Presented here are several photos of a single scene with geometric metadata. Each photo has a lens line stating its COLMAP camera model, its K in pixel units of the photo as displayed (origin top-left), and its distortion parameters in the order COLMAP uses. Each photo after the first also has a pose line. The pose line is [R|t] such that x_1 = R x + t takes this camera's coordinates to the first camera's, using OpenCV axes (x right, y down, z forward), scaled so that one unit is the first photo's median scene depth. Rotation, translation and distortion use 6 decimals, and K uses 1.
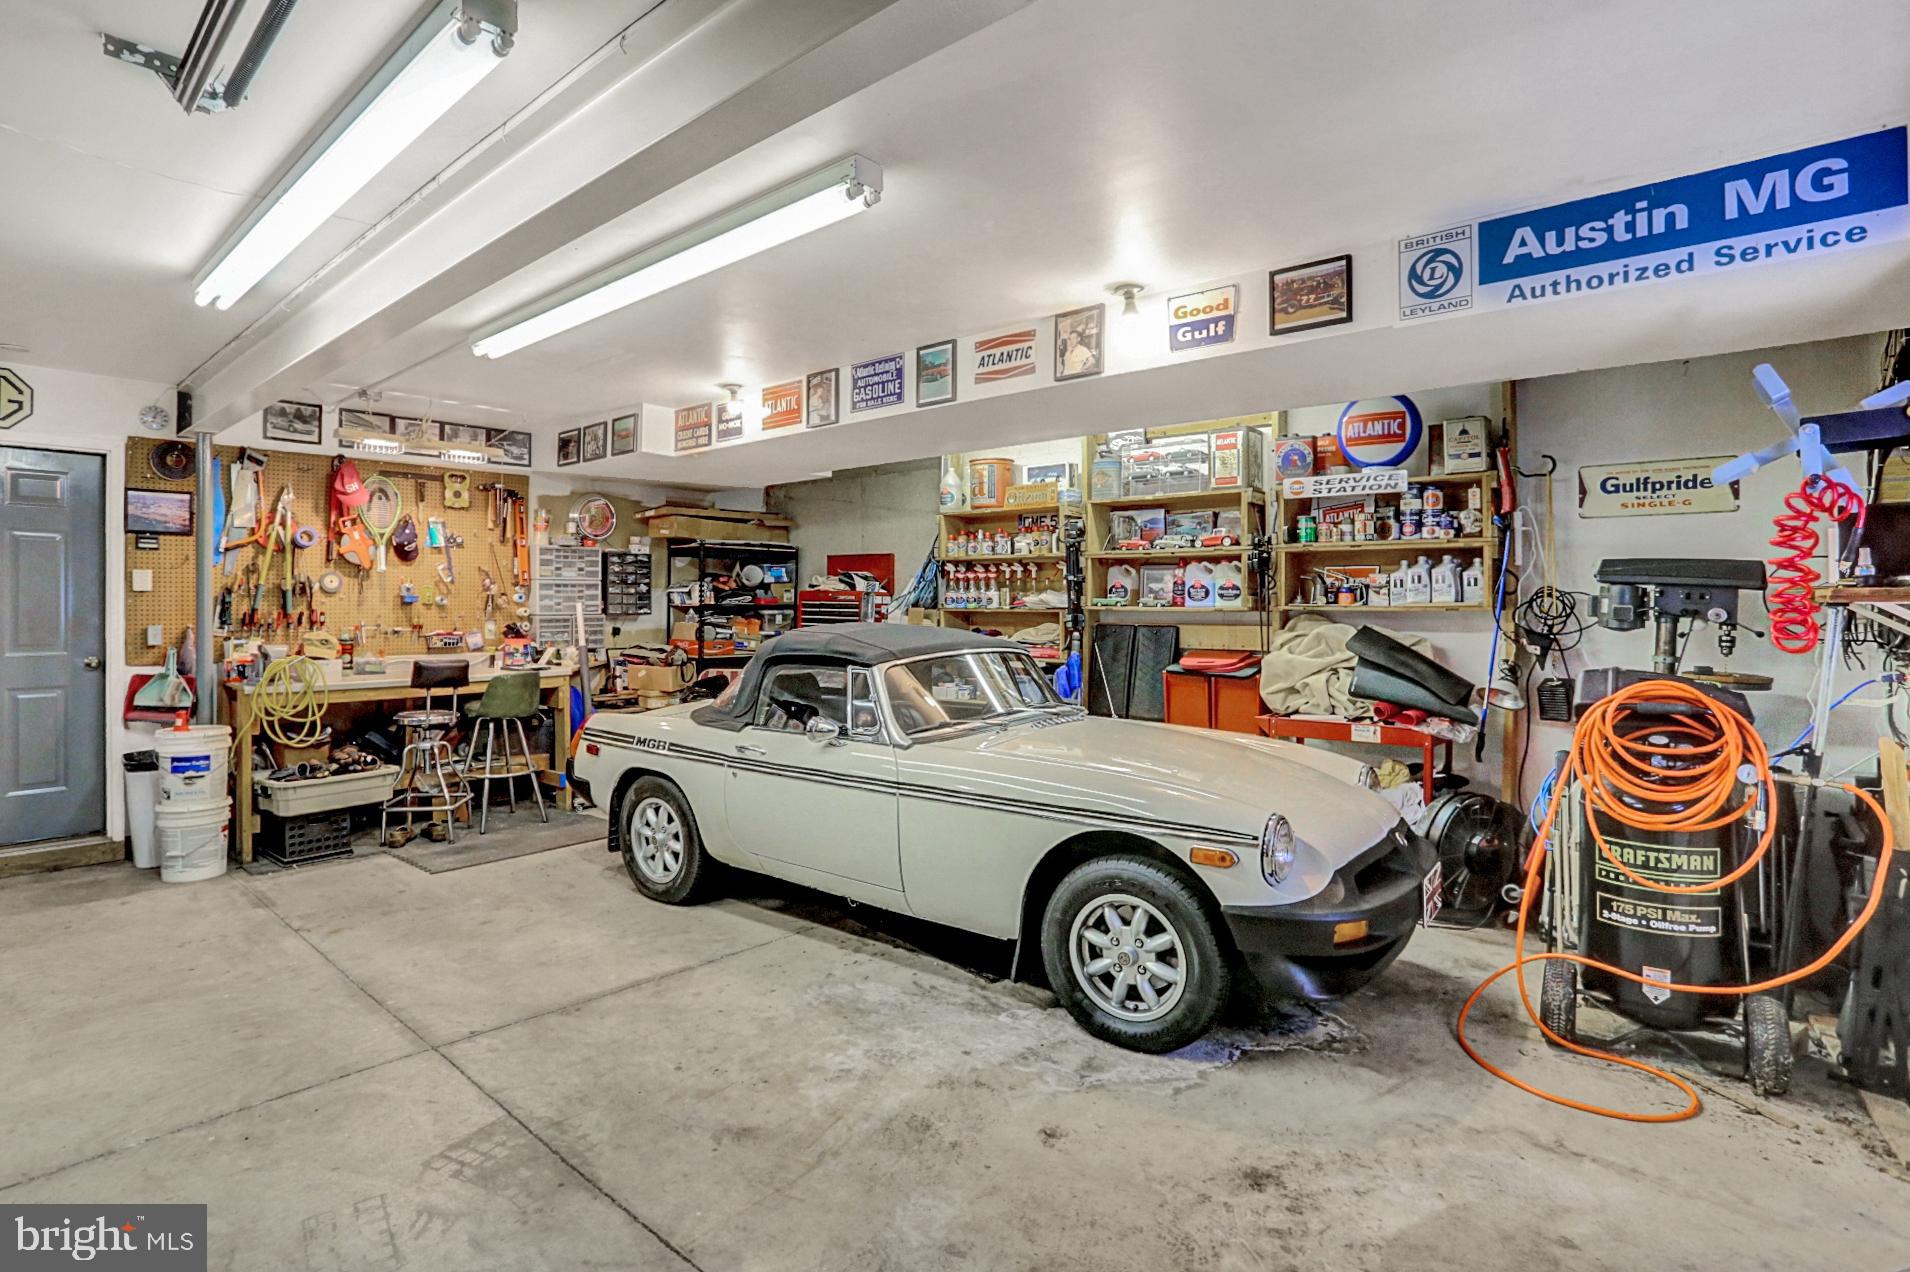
lens RADIAL K [[983.2, 0, 921.3], [0, 983.2, 613.0], [0, 0, 1]] dist [-0.044749, 0.000450]
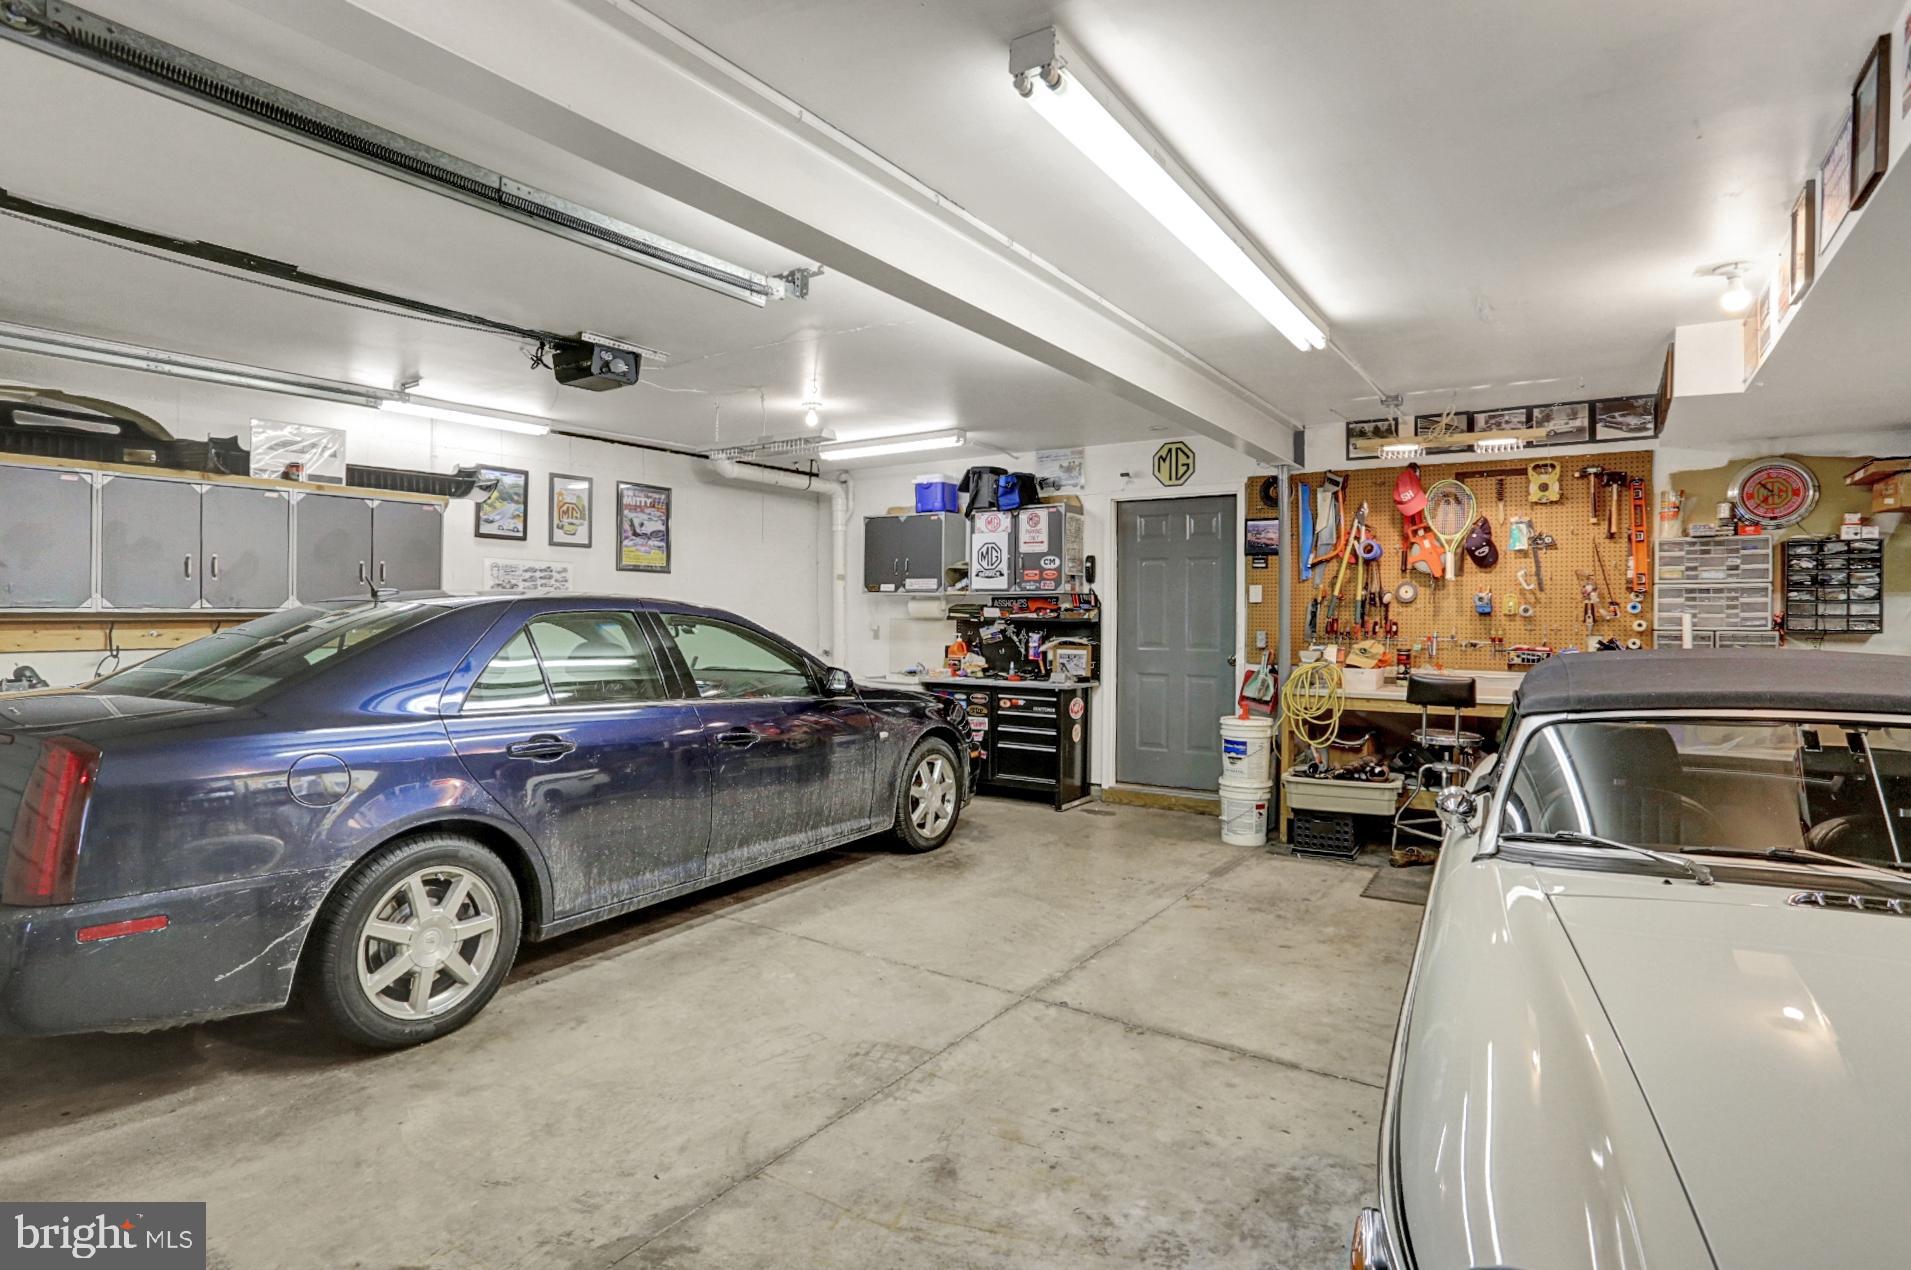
lens RADIAL K [[983.8, 0, 921.8], [0, 983.8, 612.0], [0, 0, 1]] dist [-0.044749, 0.000450]
pose [[0.098305, -0.002249, -0.995154, 0.368056], [-0.016260, 0.999860, -0.003865, 0.000410], [0.995023, 0.016561, 0.098255, 0.433389]]
